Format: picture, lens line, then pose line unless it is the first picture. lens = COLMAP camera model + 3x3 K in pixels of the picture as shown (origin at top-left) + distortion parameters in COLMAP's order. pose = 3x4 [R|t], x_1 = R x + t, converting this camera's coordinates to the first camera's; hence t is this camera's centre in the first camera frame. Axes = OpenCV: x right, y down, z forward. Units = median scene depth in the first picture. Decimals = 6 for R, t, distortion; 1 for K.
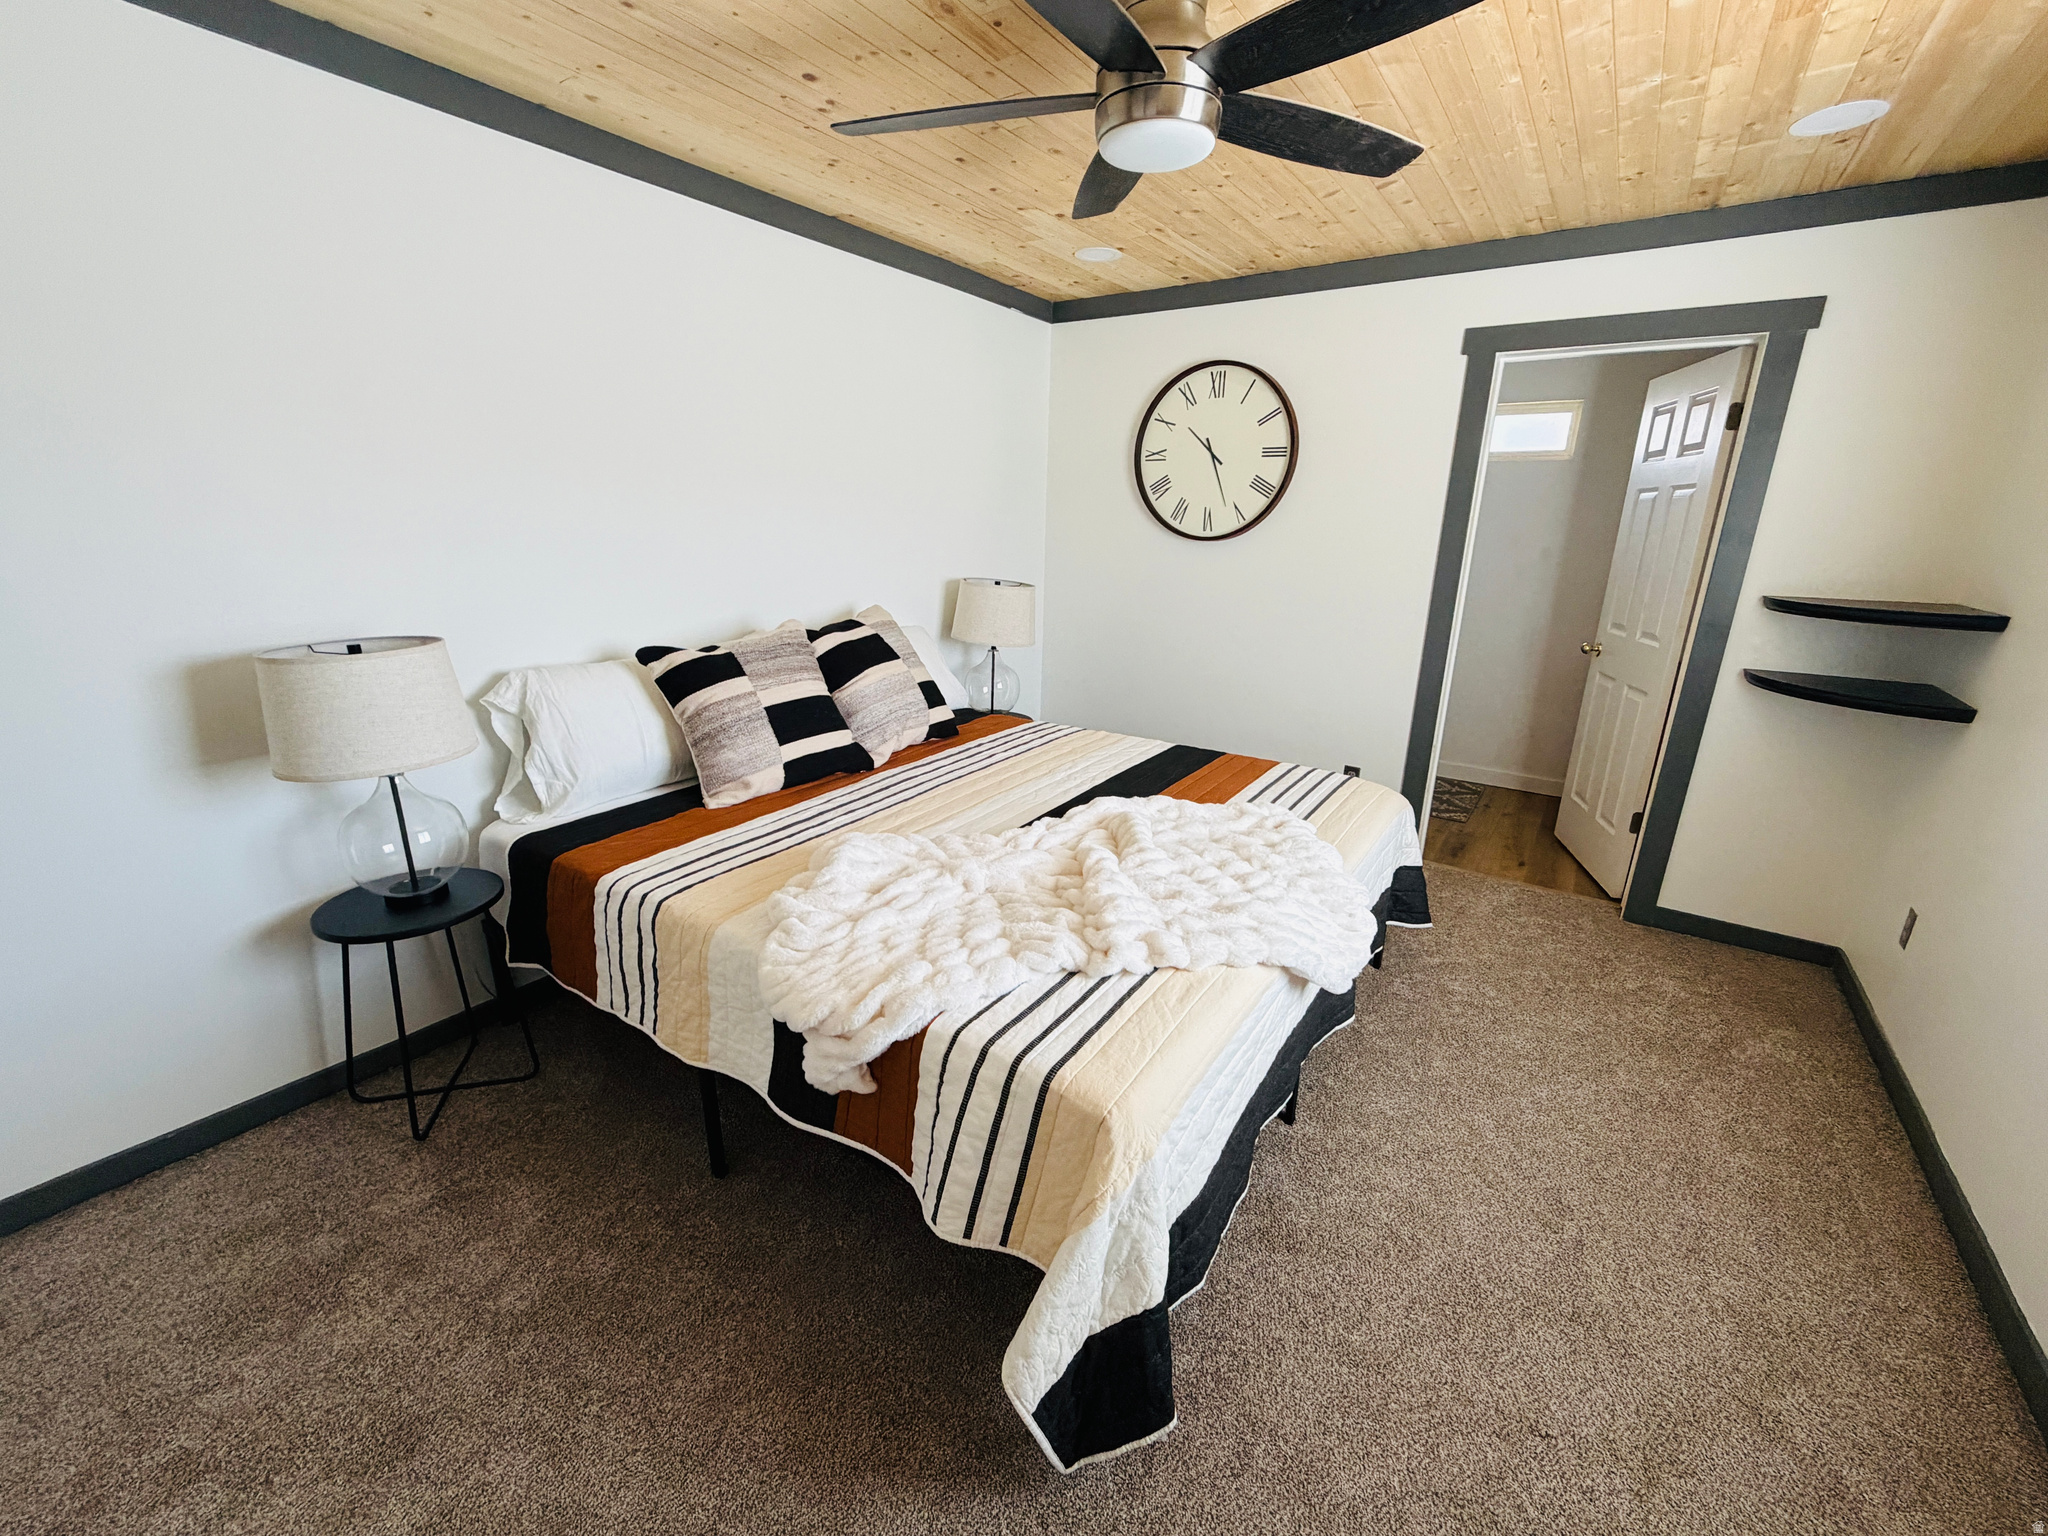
lens RADIAL K [[847.3, 0, 1024.0], [0, 847.3, 768.0], [0, 0, 1]] dist [0.011135, -0.000074]
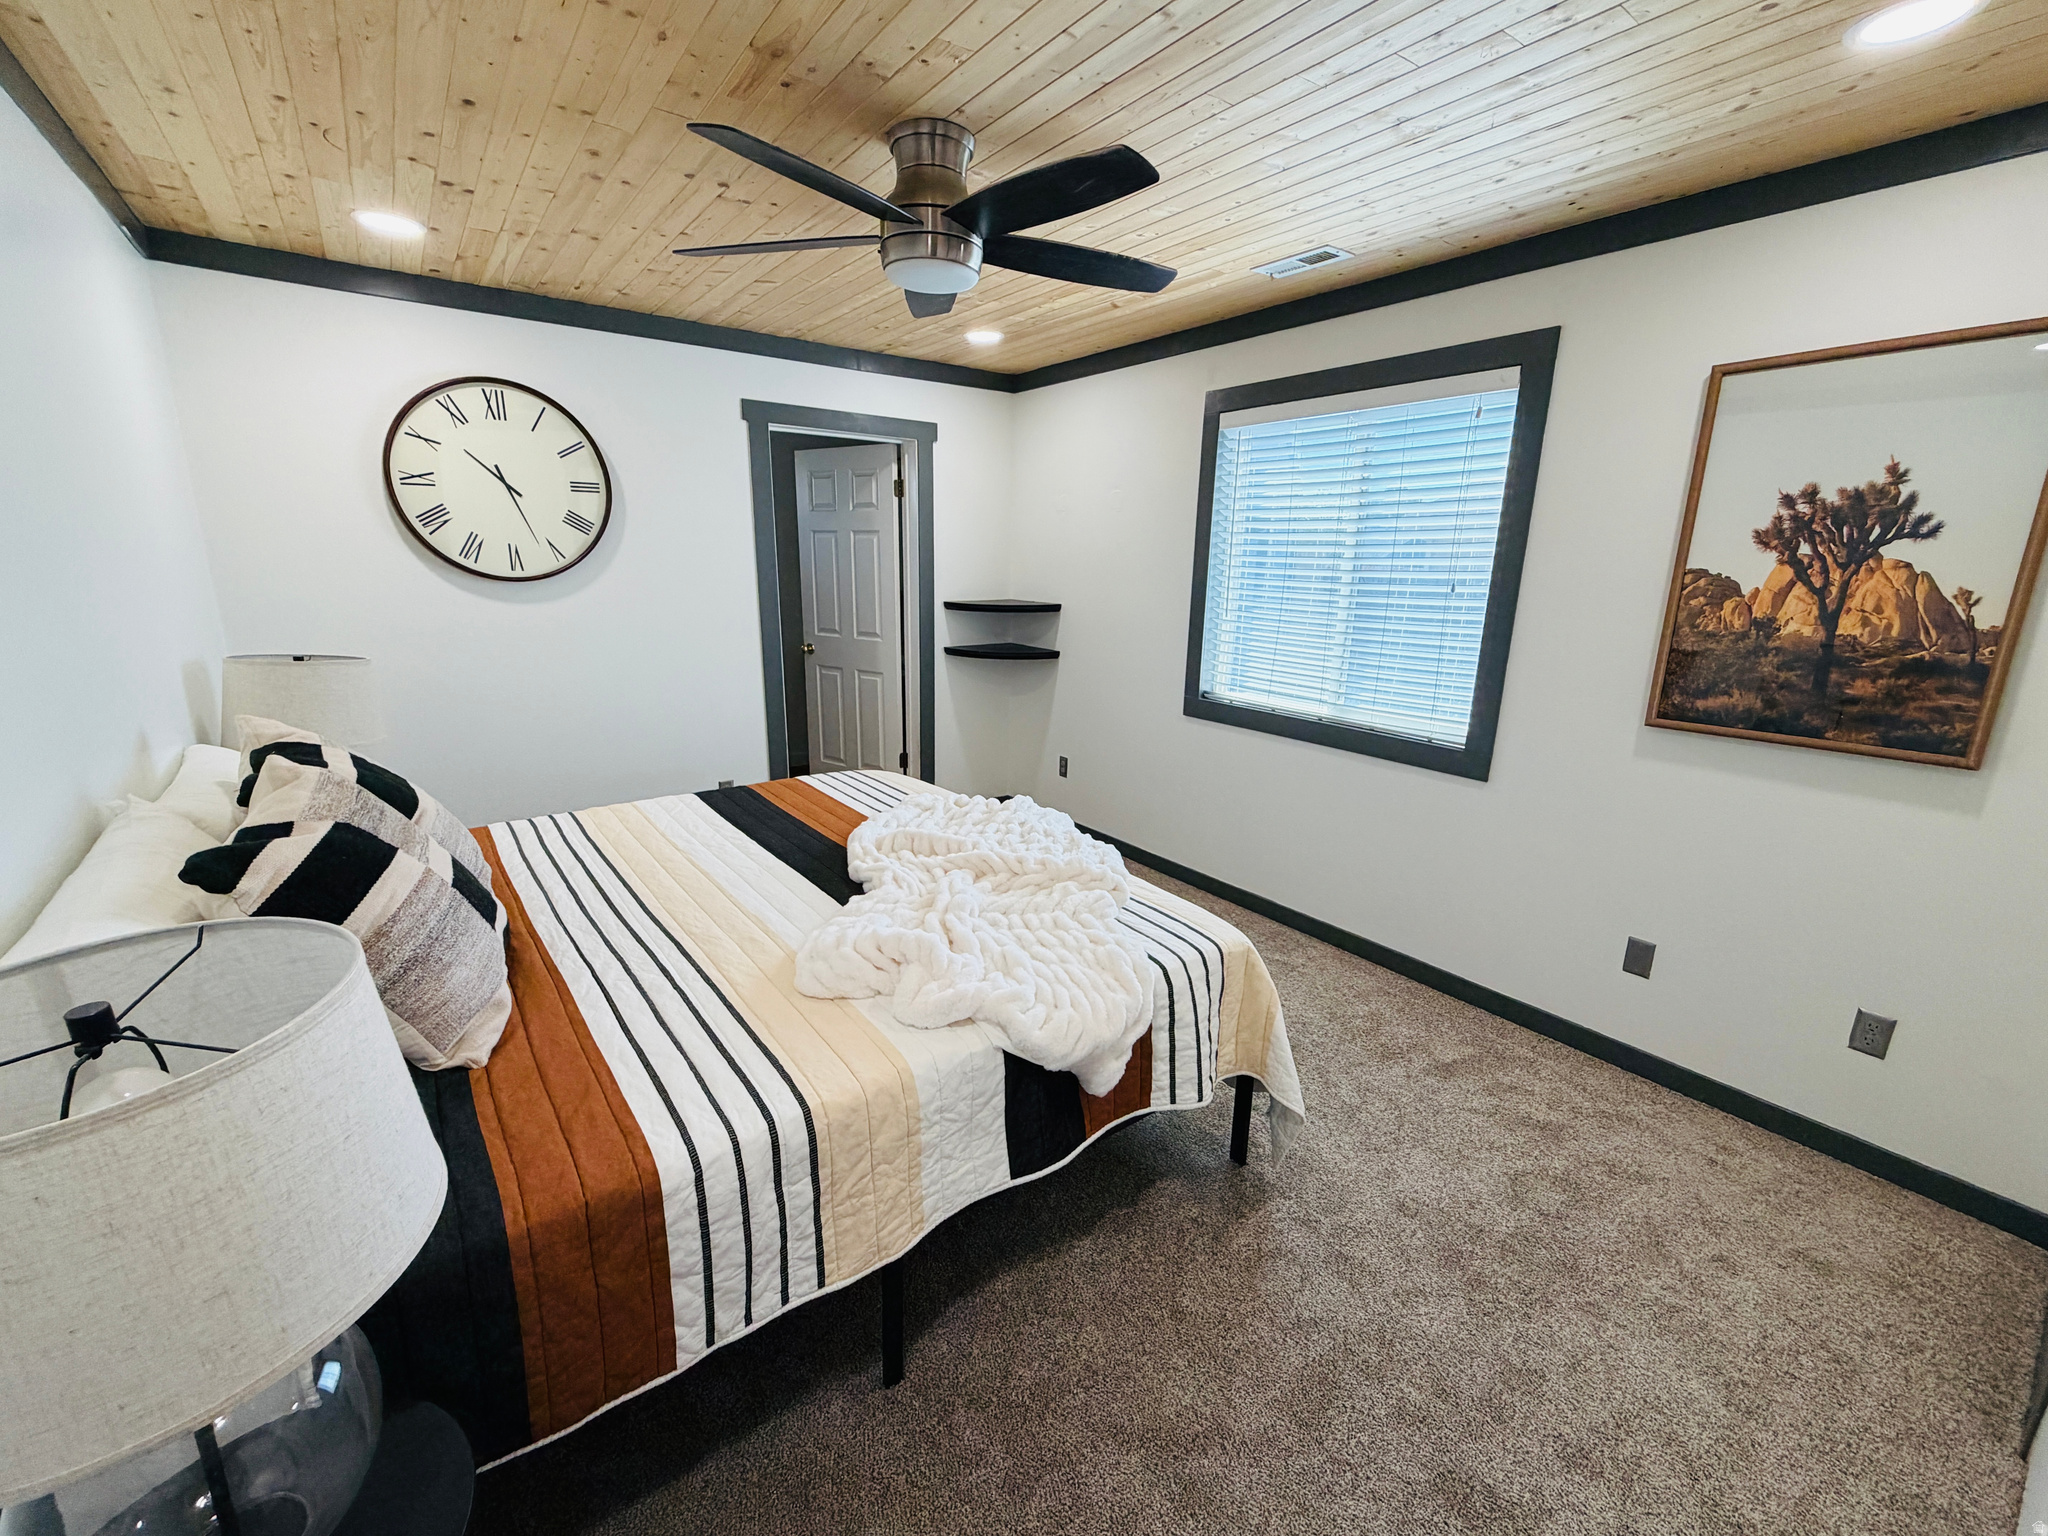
lens RADIAL K [[847.3, 0, 1024.0], [0, 847.3, 768.0], [0, 0, 1]] dist [0.011135, -0.000074]
pose [[0.321789, -0.248779, 0.913543, -0.501687], [0.261667, 0.950651, 0.166714, -0.103193], [-0.909935, 0.185397, 0.371006, 0.256518]]
